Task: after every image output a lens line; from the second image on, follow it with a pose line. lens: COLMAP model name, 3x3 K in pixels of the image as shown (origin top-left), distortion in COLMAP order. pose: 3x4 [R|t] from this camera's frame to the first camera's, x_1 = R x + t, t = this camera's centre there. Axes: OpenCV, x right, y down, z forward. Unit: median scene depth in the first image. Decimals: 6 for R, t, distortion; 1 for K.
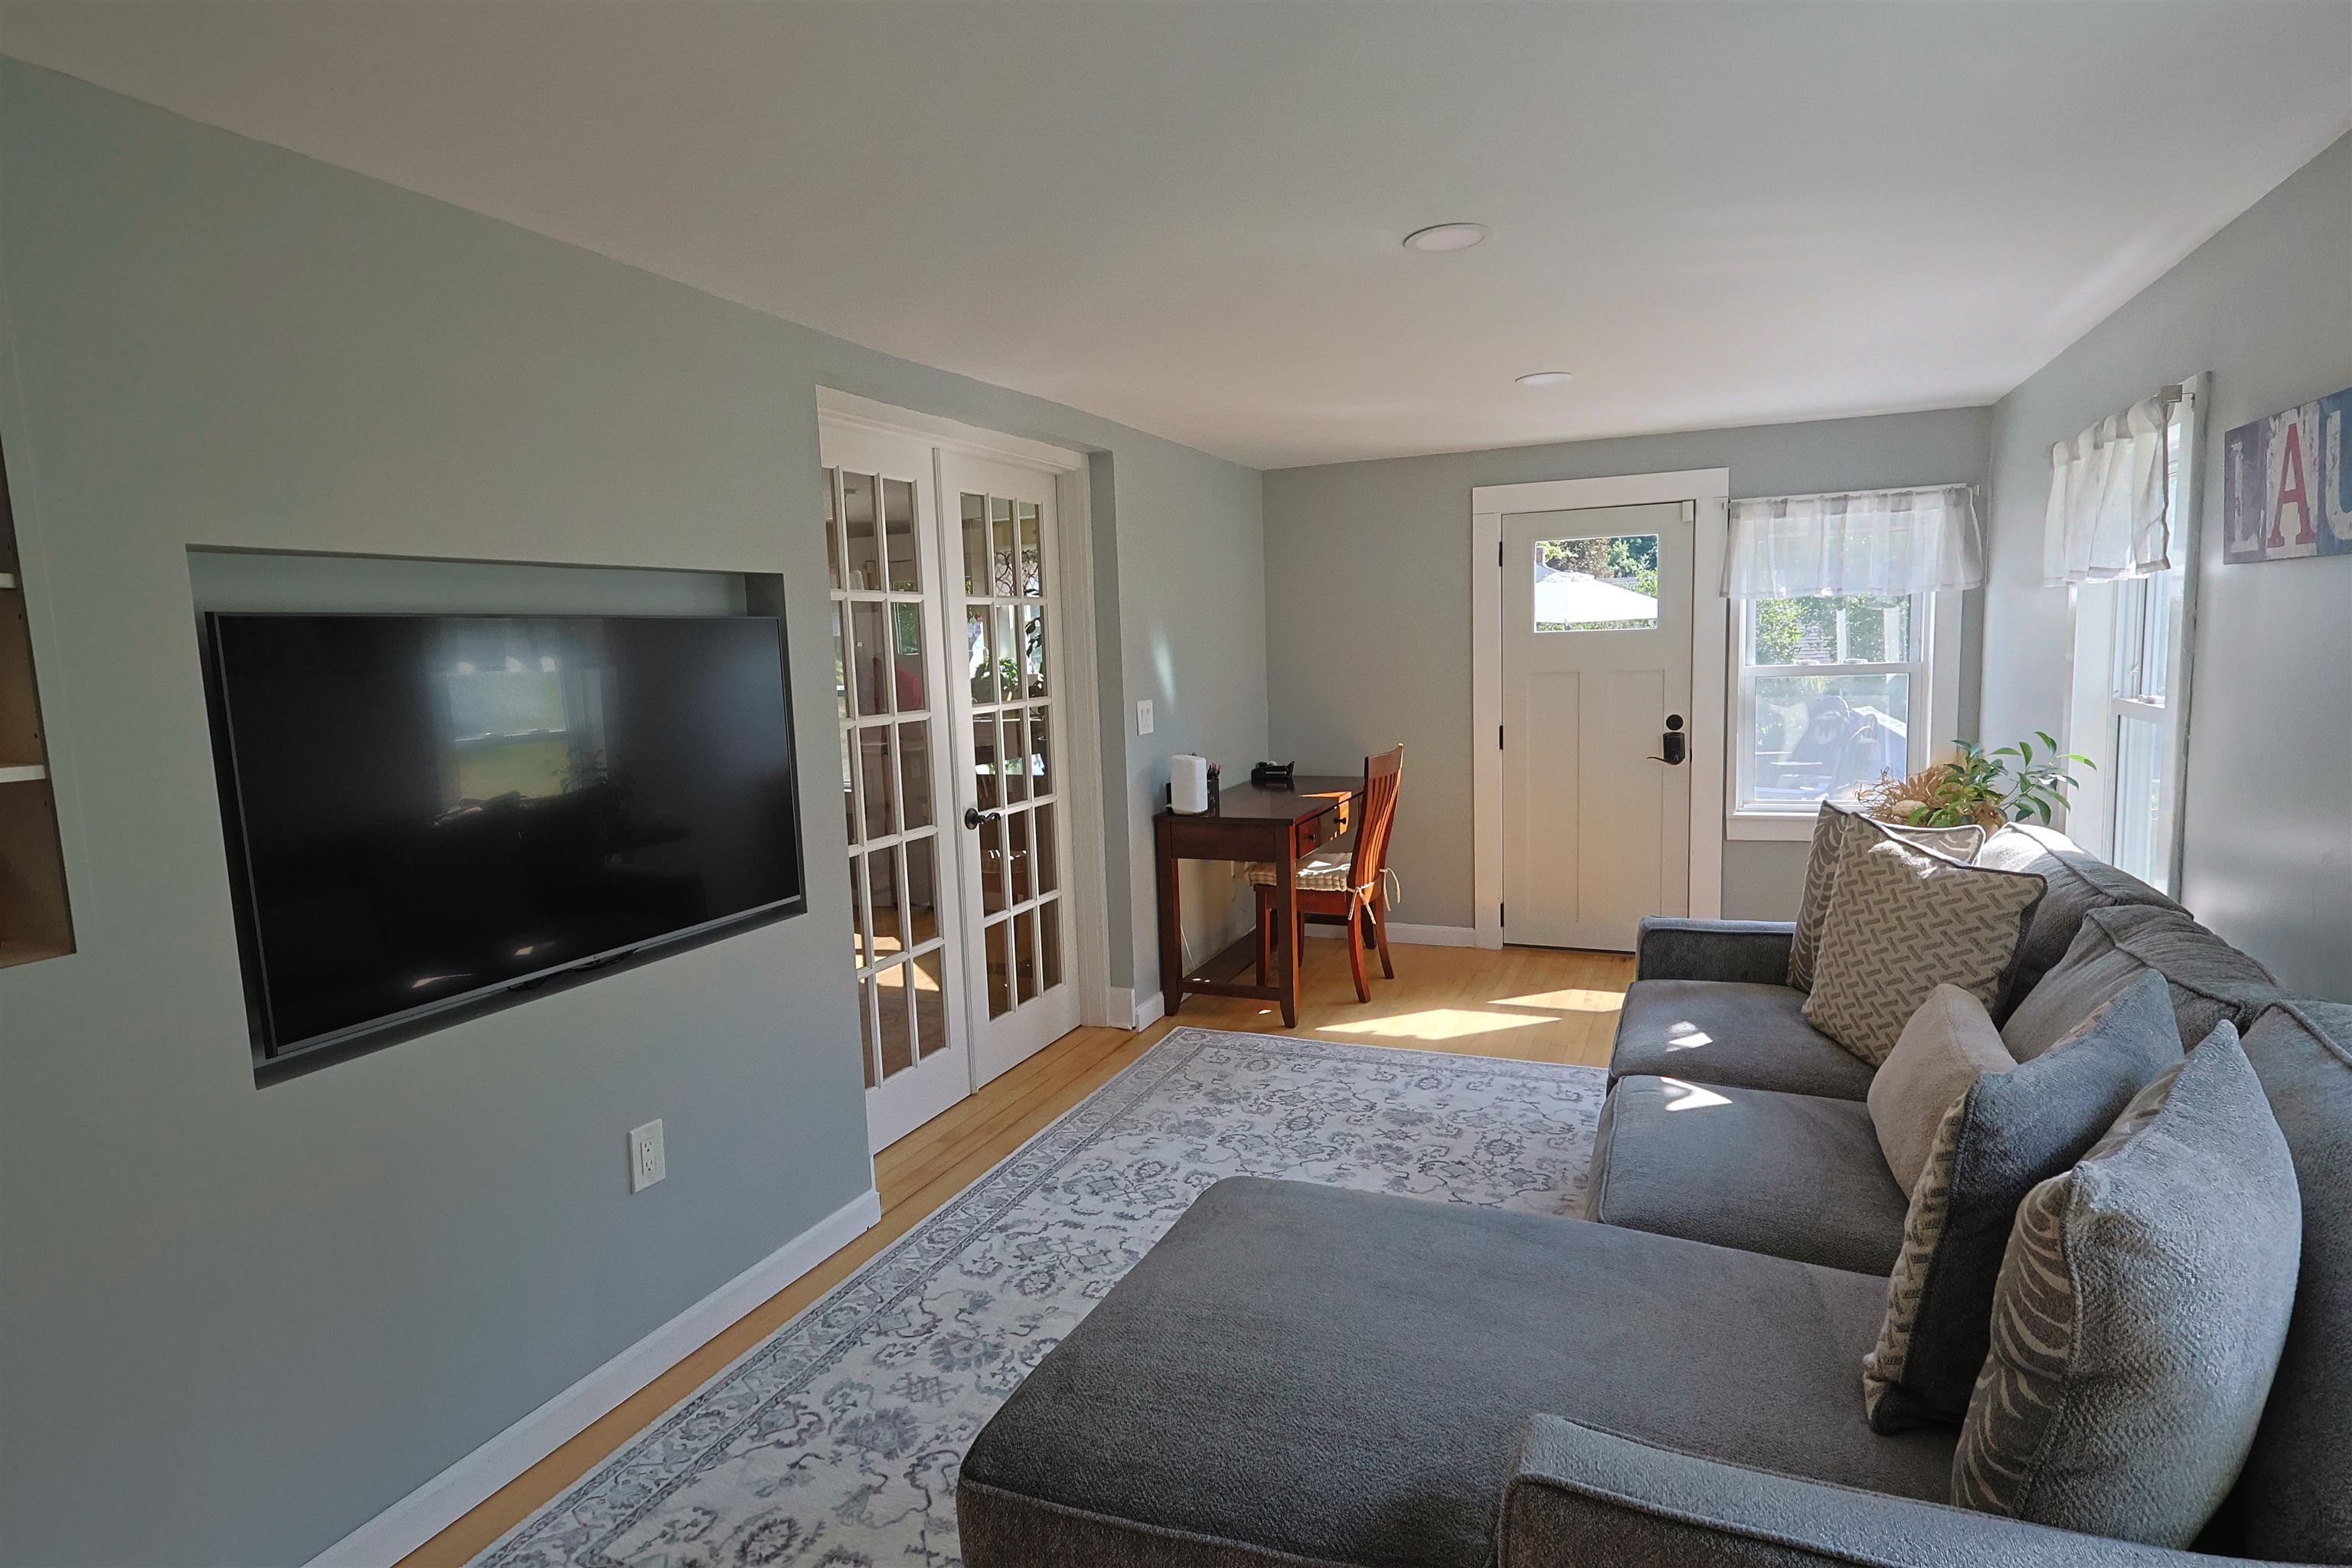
lens RADIAL K [[1239.2, 0, 1187.3], [0, 1239.2, 781.5], [0, 0, 1]] dist [0.000098, 0.001503]
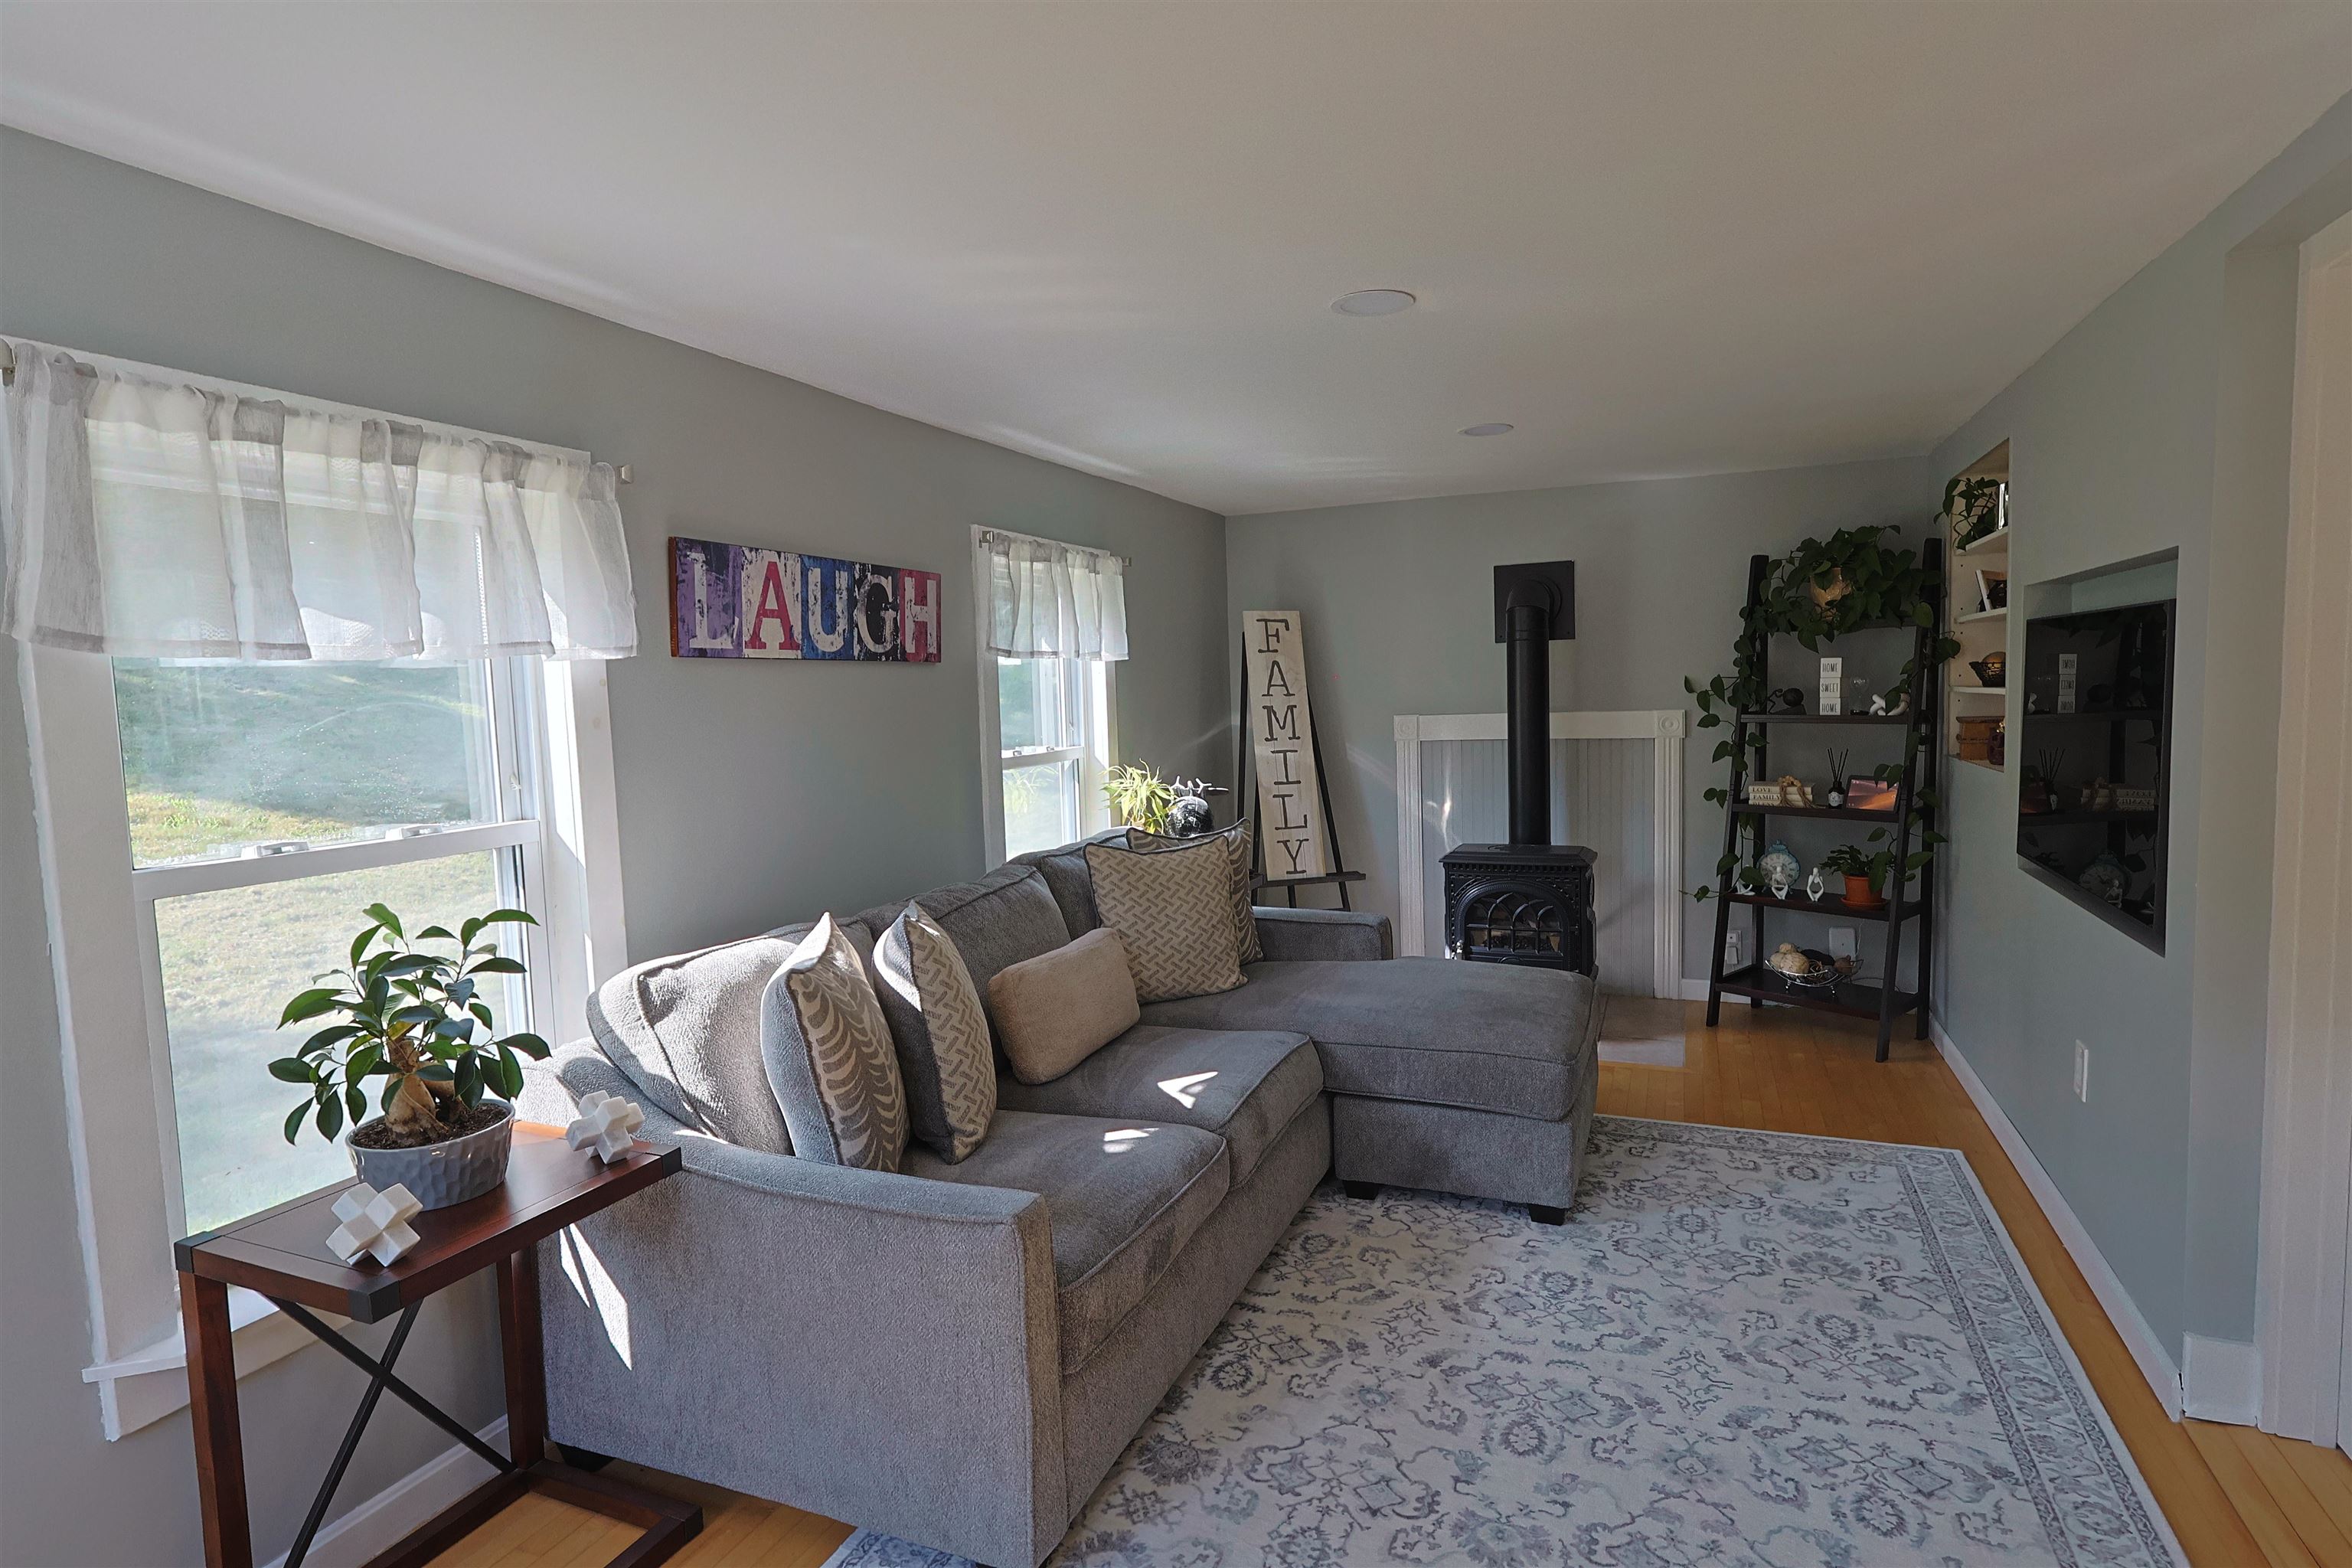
lens RADIAL K [[1239.2, 0, 1191.5], [0, 1239.2, 775.4], [0, 0, 1]] dist [0.000098, 0.001503]
pose [[-0.997431, 0.070340, -0.013522, 0.365791], [0.066530, 0.979724, 0.188982, -0.226599], [0.026541, 0.187597, -0.981887, 1.917877]]
